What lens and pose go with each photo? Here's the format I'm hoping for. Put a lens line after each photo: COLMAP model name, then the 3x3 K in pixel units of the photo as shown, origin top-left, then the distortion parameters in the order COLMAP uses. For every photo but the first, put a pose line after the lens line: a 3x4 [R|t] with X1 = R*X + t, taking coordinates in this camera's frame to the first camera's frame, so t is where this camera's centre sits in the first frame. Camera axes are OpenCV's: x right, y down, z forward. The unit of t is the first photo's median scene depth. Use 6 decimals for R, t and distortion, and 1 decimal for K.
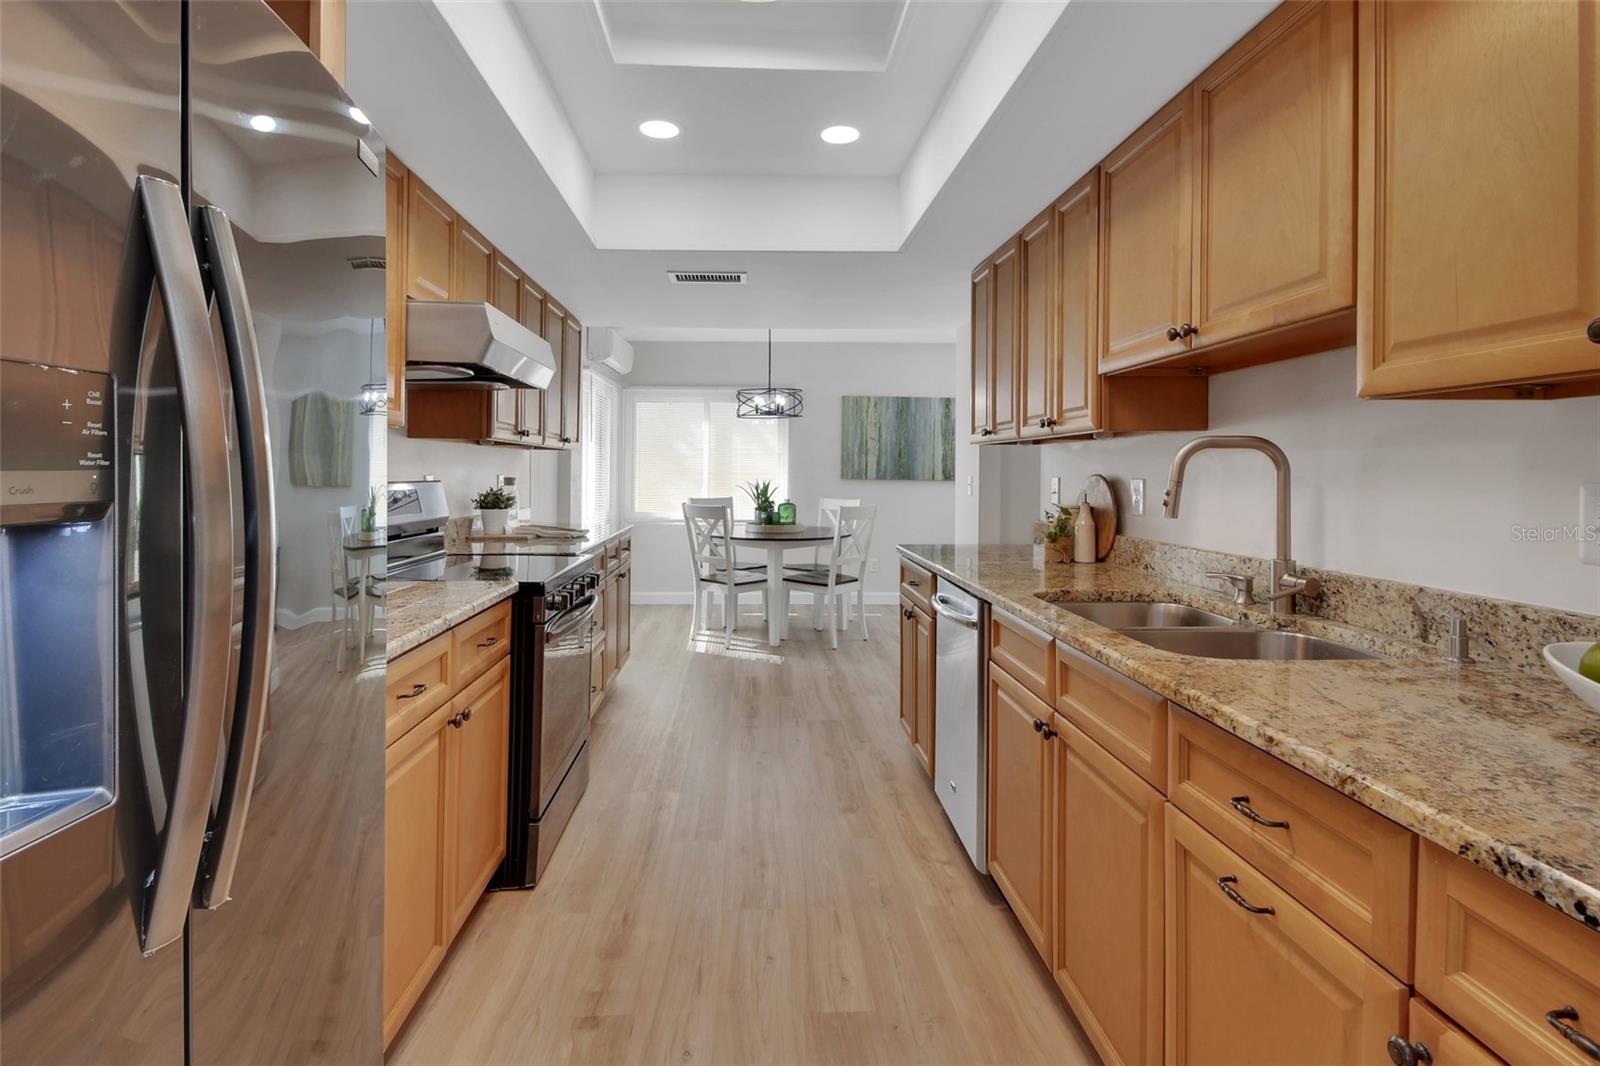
lens RADIAL K [[762.4, 0, 788.7], [0, 762.4, 471.3], [0, 0, 1]] dist [0.022211, -0.012302]
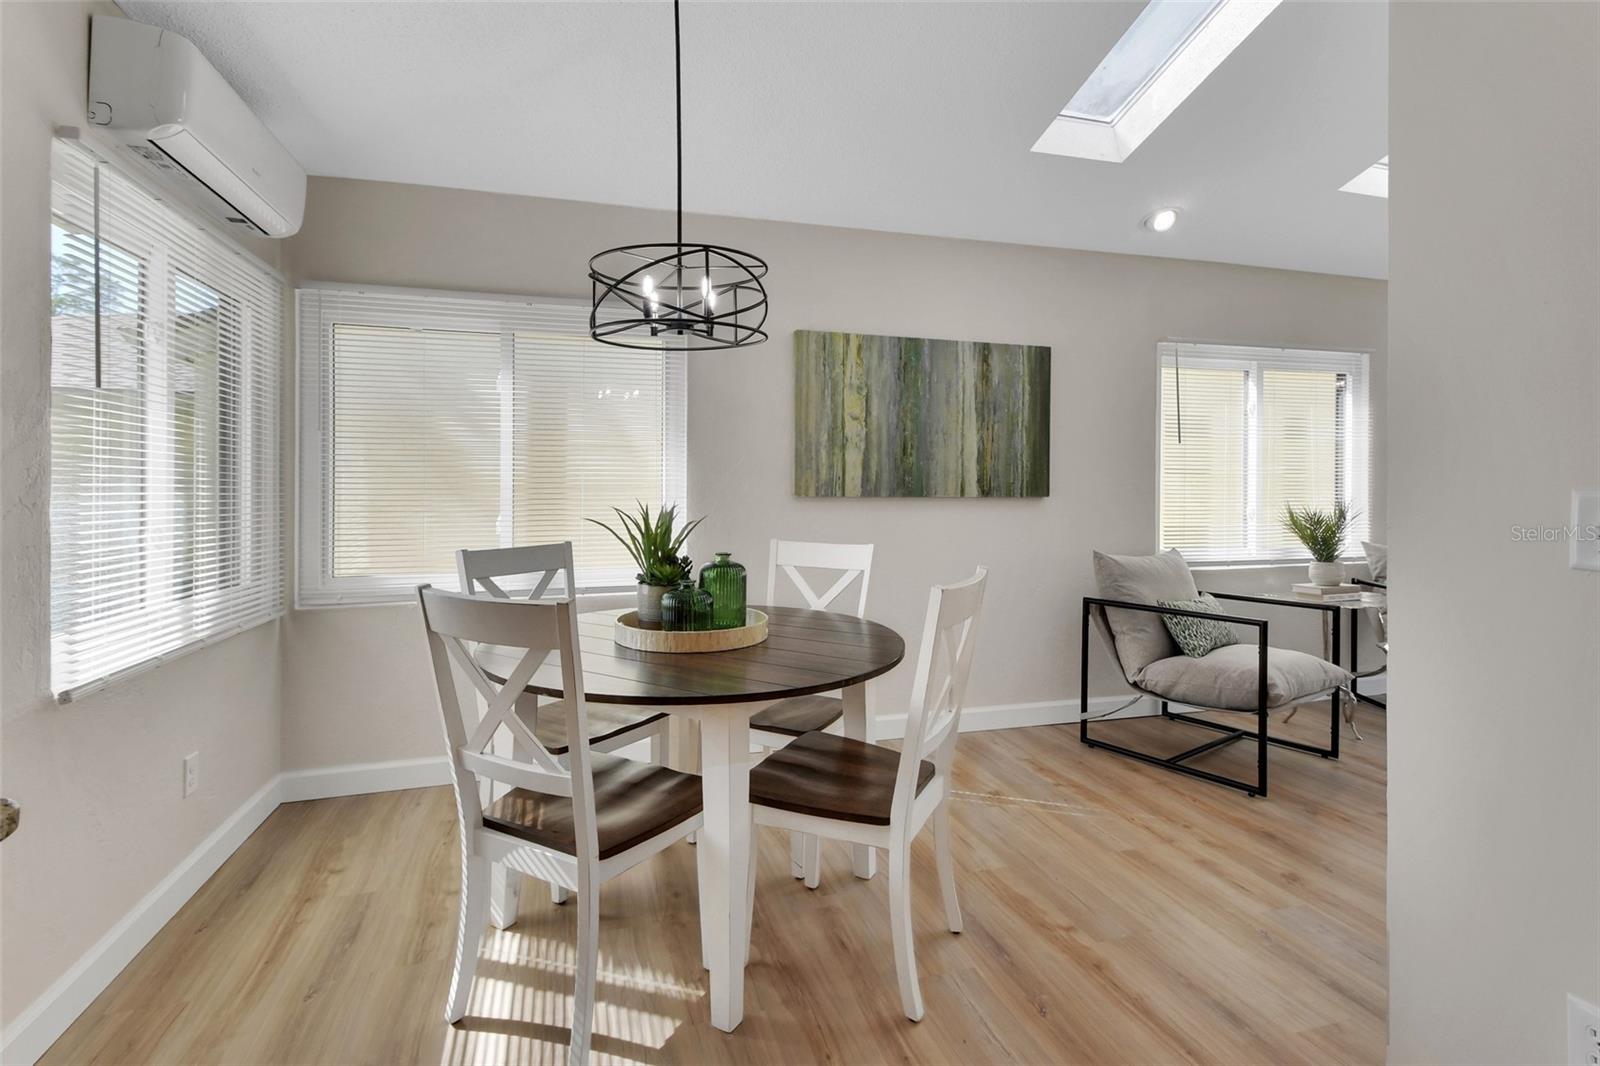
lens RADIAL K [[762.4, 0, 782.0], [0, 762.4, 489.0], [0, 0, 1]] dist [0.022211, -0.012302]
pose [[0.975023, -0.007269, 0.221985, -0.050048], [0.005497, 0.999948, 0.008597, 0.000494], [-0.222036, -0.007162, 0.975012, 0.515746]]
